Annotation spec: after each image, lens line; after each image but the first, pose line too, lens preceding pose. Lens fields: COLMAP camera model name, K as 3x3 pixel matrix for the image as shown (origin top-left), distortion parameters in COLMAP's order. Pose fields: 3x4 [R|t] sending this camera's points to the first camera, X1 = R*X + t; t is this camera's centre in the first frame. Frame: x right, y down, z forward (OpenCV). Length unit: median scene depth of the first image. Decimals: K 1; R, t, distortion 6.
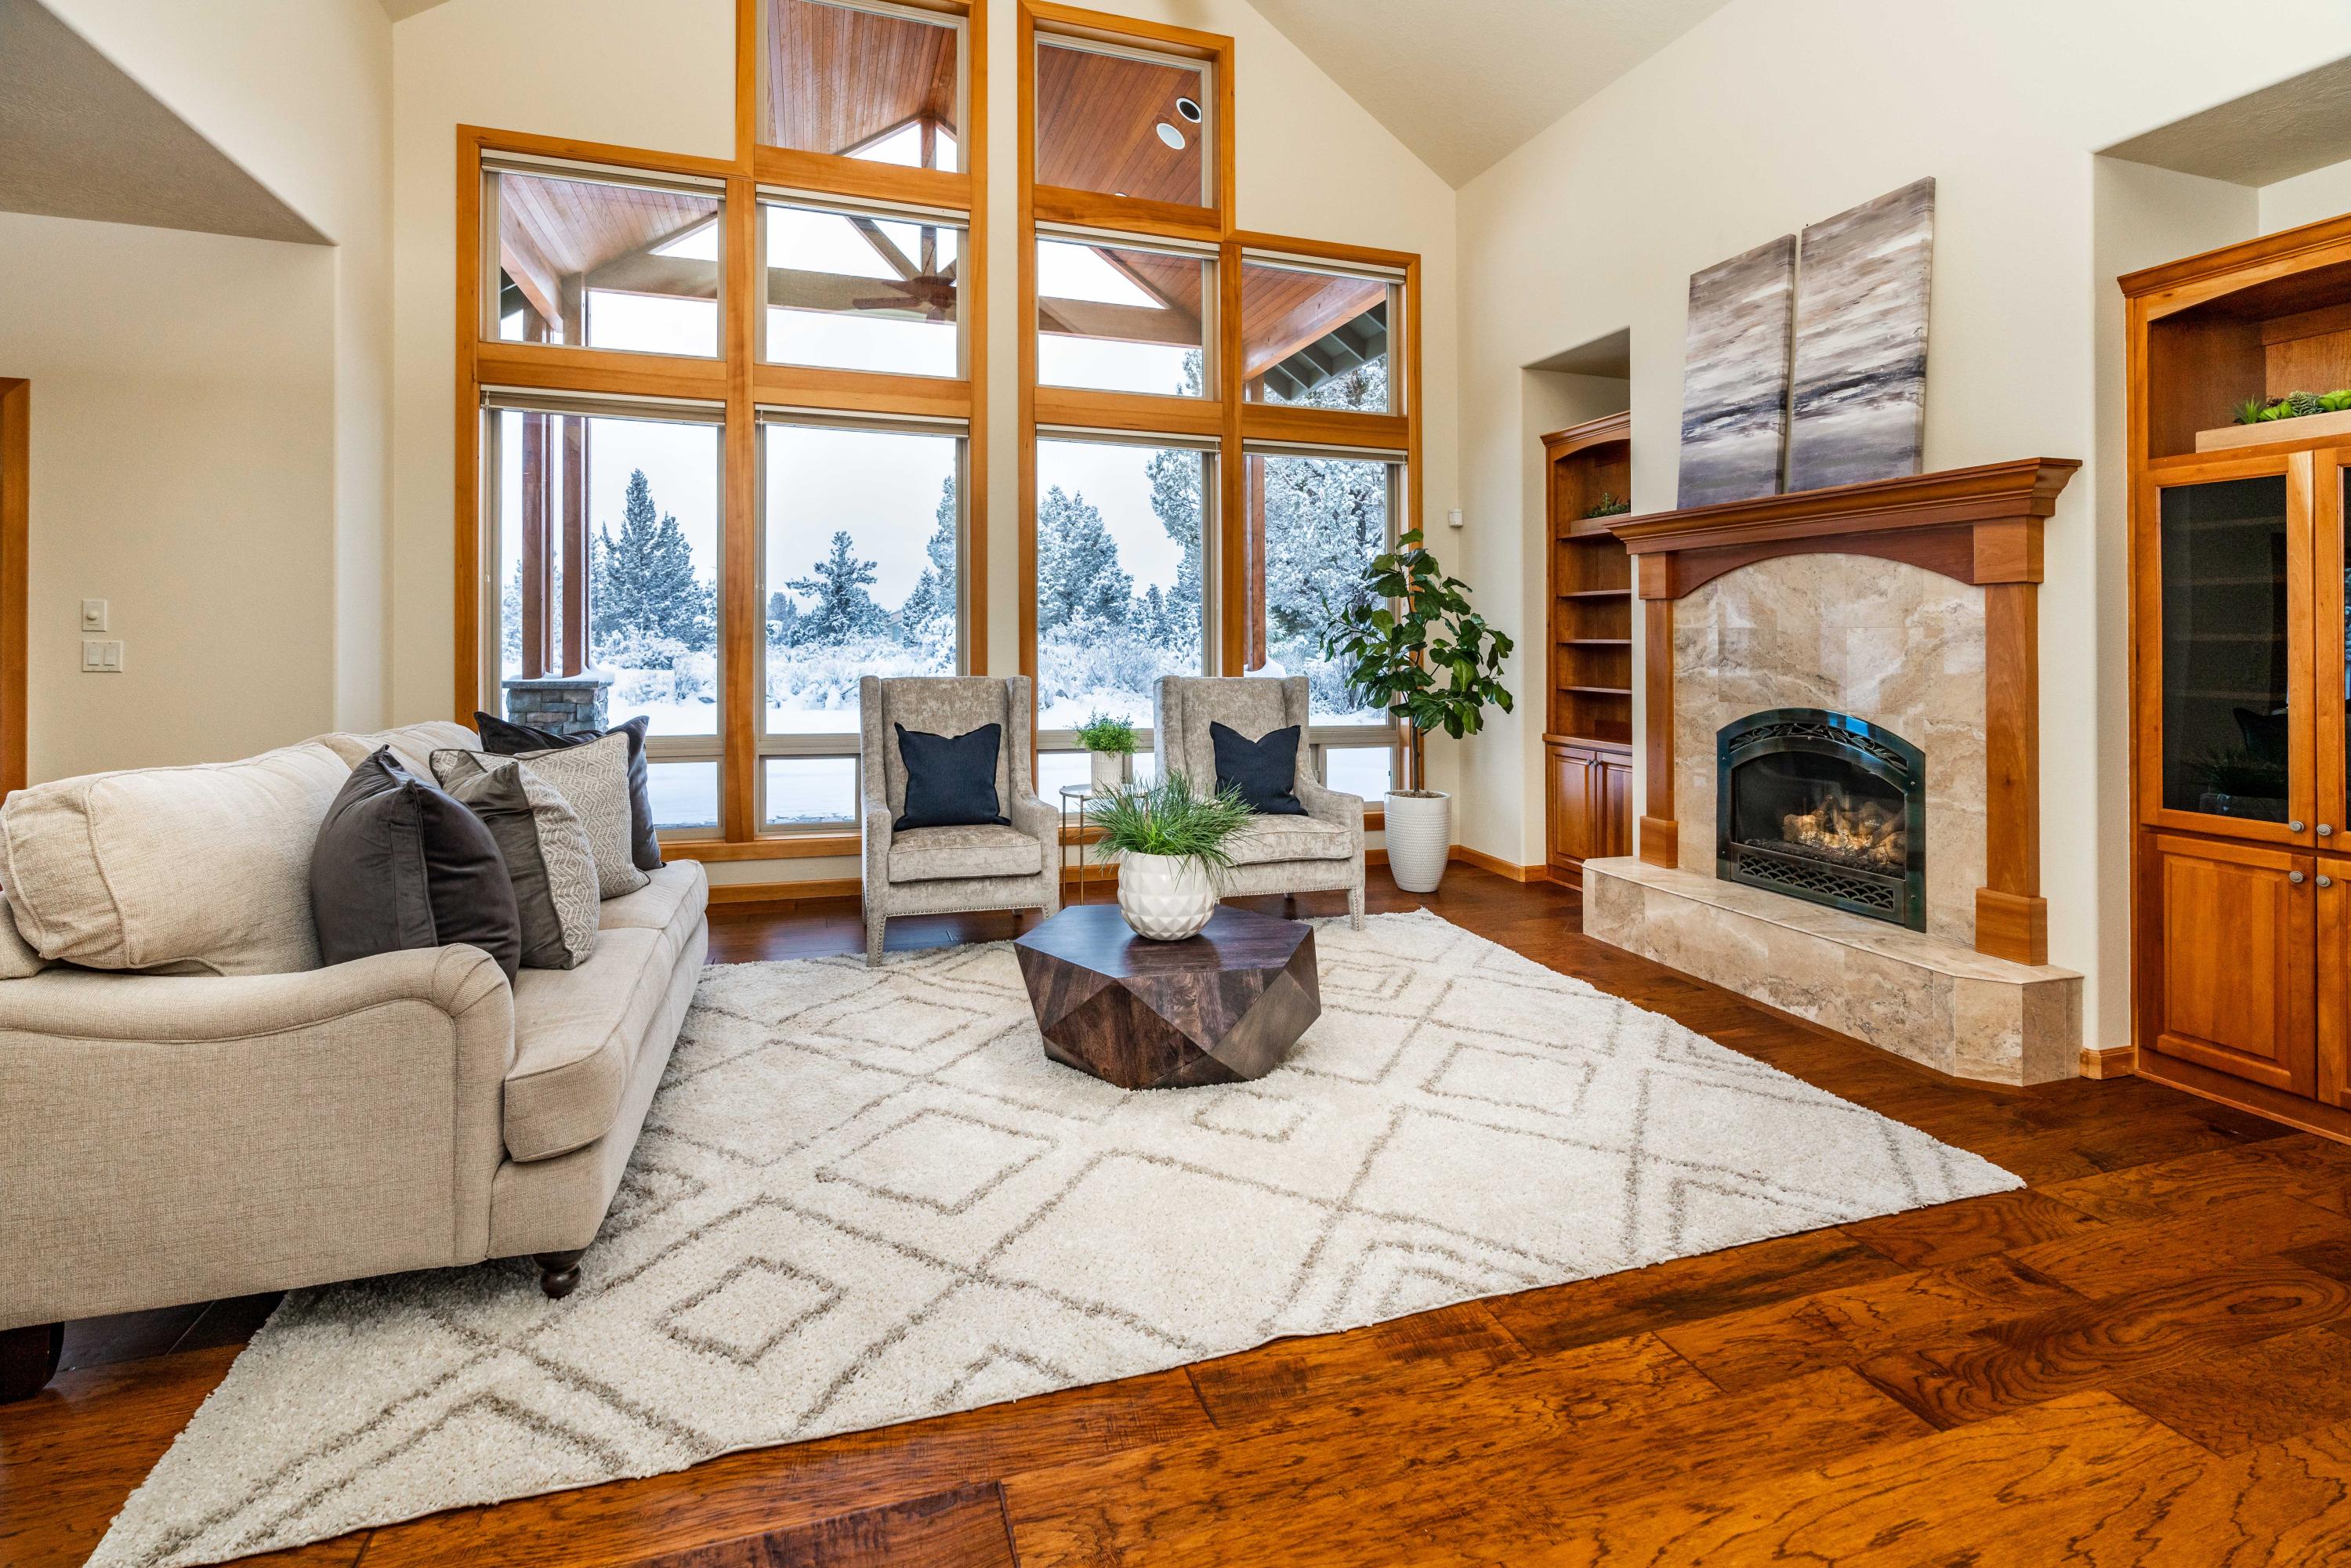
lens RADIAL K [[1112.9, 0, 1167.5], [0, 1112.9, 628.3], [0, 0, 1]] dist [-0.006060, 0.002657]
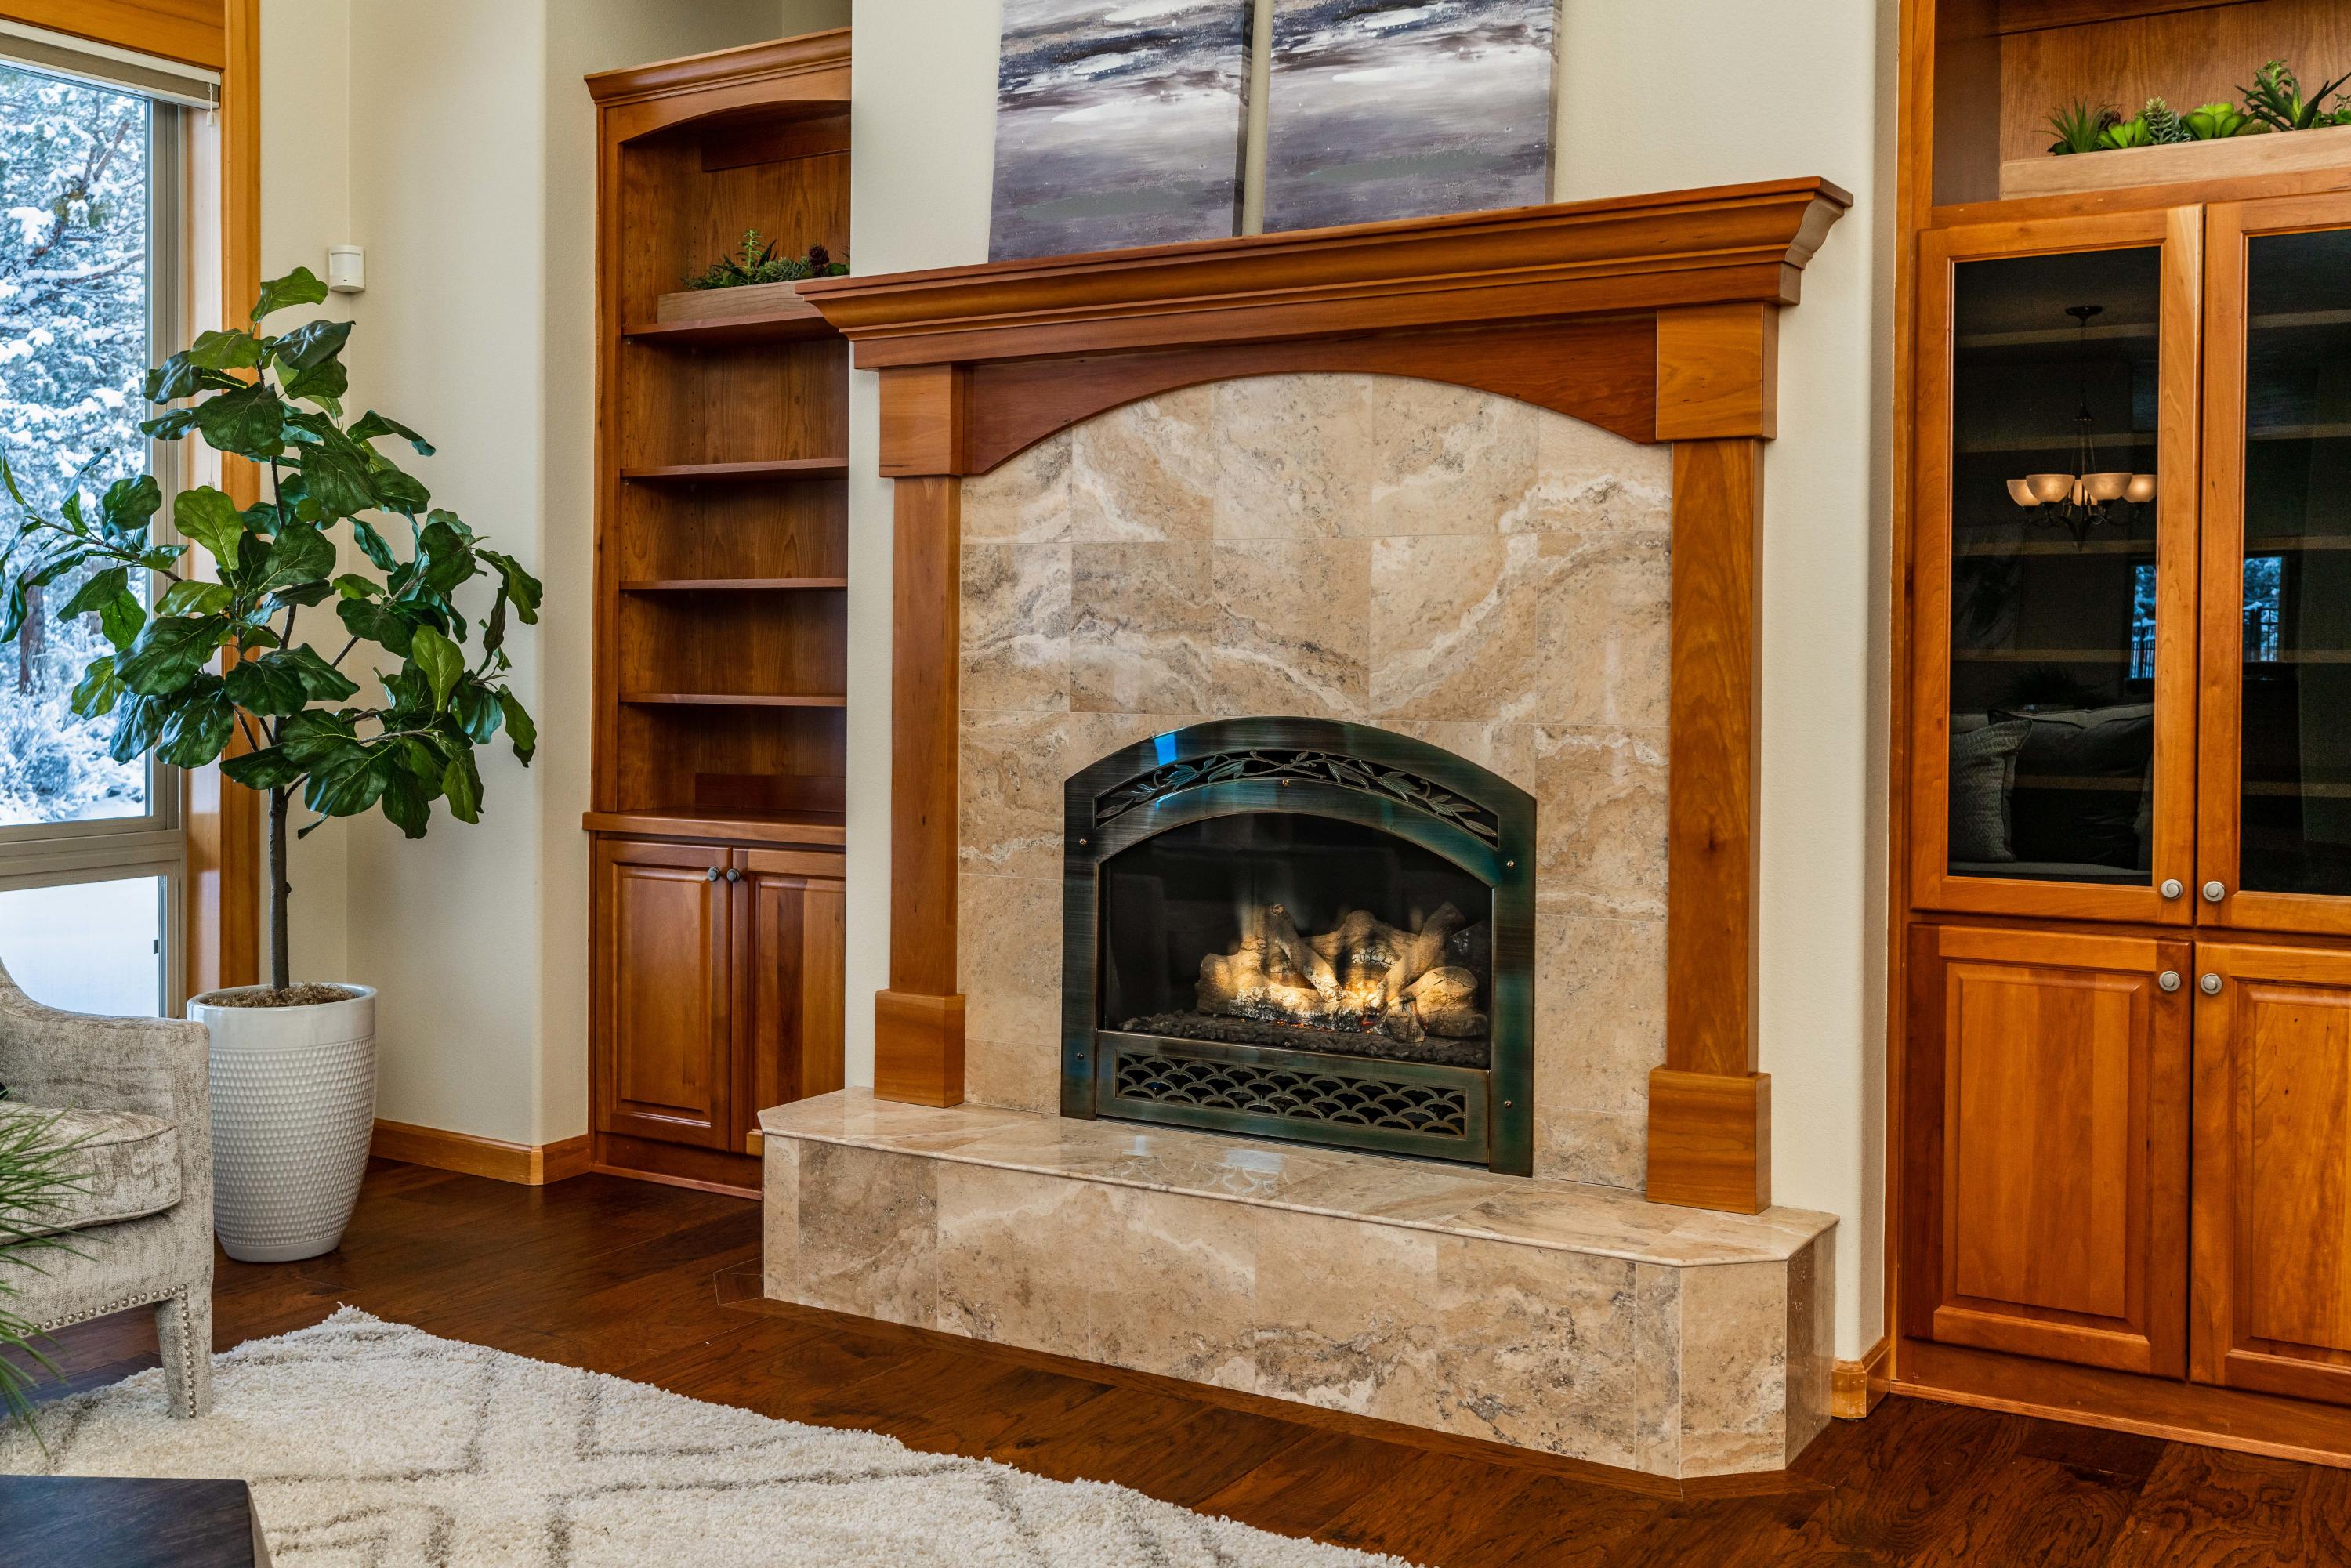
lens RADIAL K [[2318.6, 0, 1188.7], [0, 2318.6, 643.8], [0, 0, 1]] dist [0.010378, 0.000000]
pose [[0.758275, -0.008053, 0.651885, -0.076212], [-0.002146, 0.999887, 0.014848, 0.031177], [-0.651932, -0.012657, 0.758172, 0.340265]]
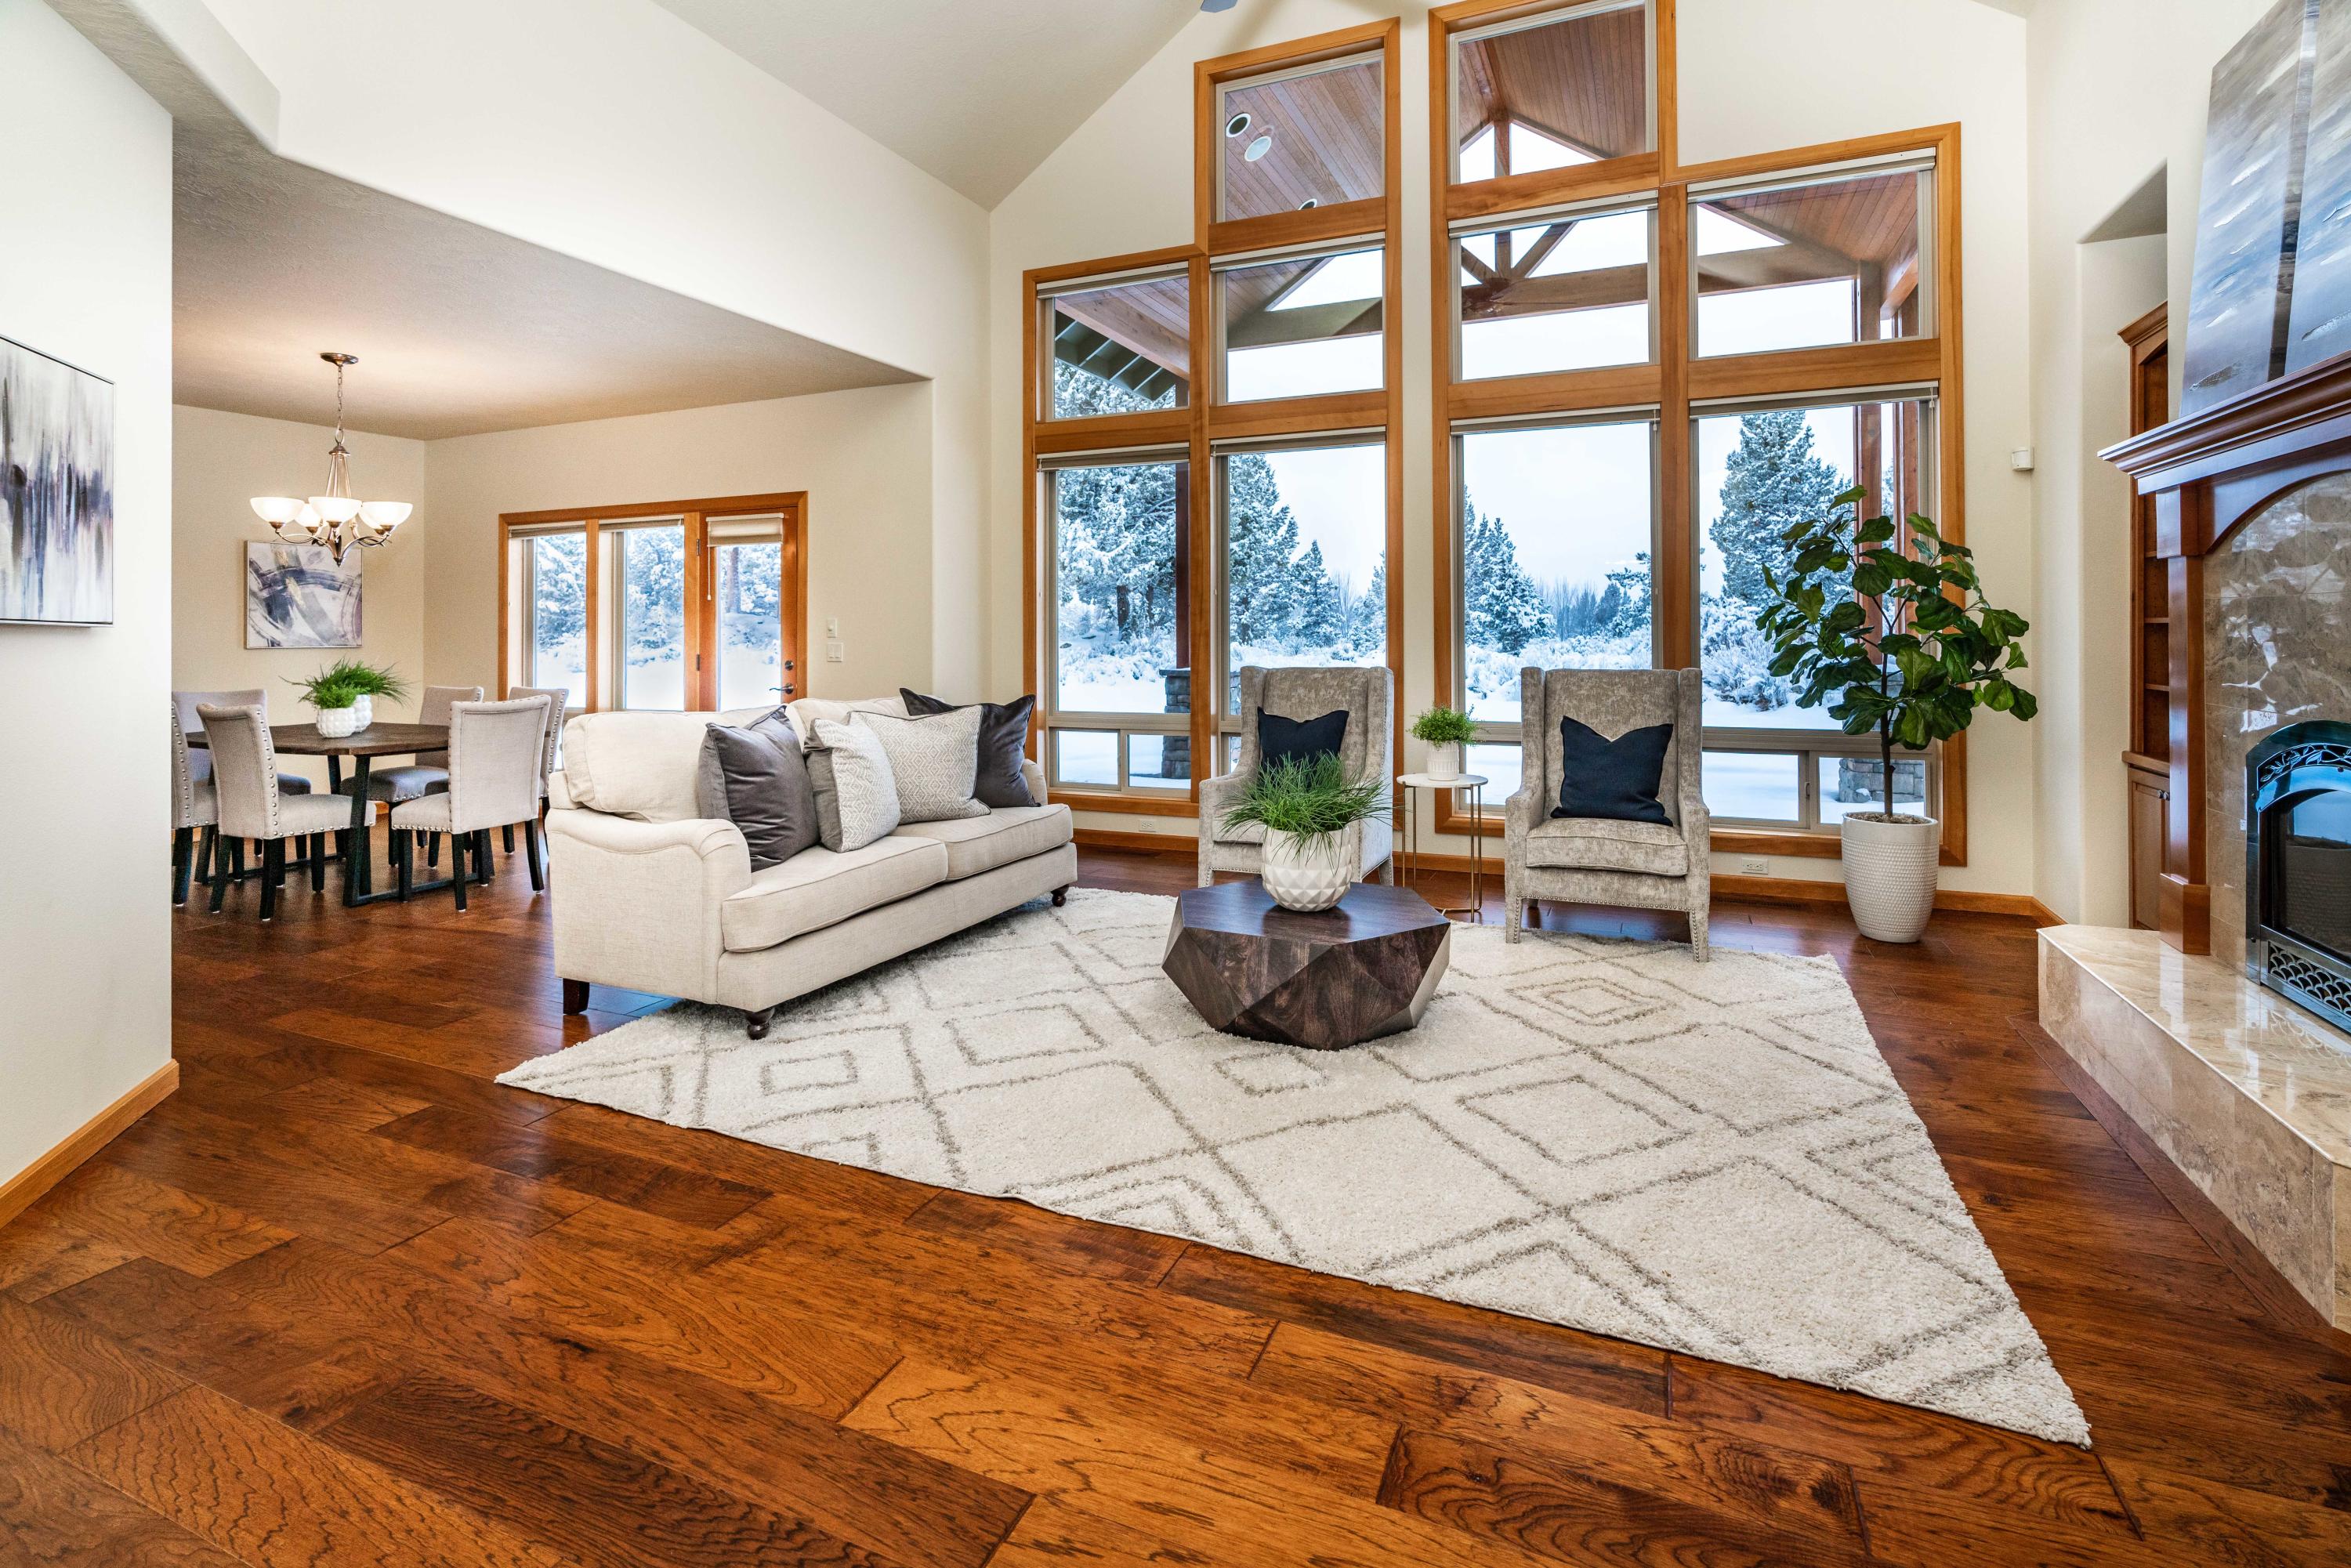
lens RADIAL K [[1112.9, 0, 1163.2], [0, 1112.9, 616.1], [0, 0, 1]] dist [-0.006060, 0.002657]
pose [[0.739190, -0.027554, -0.672933, 0.559751], [0.023922, 0.999606, -0.014652, 0.006774], [0.673072, -0.005267, 0.739558, 0.104028]]
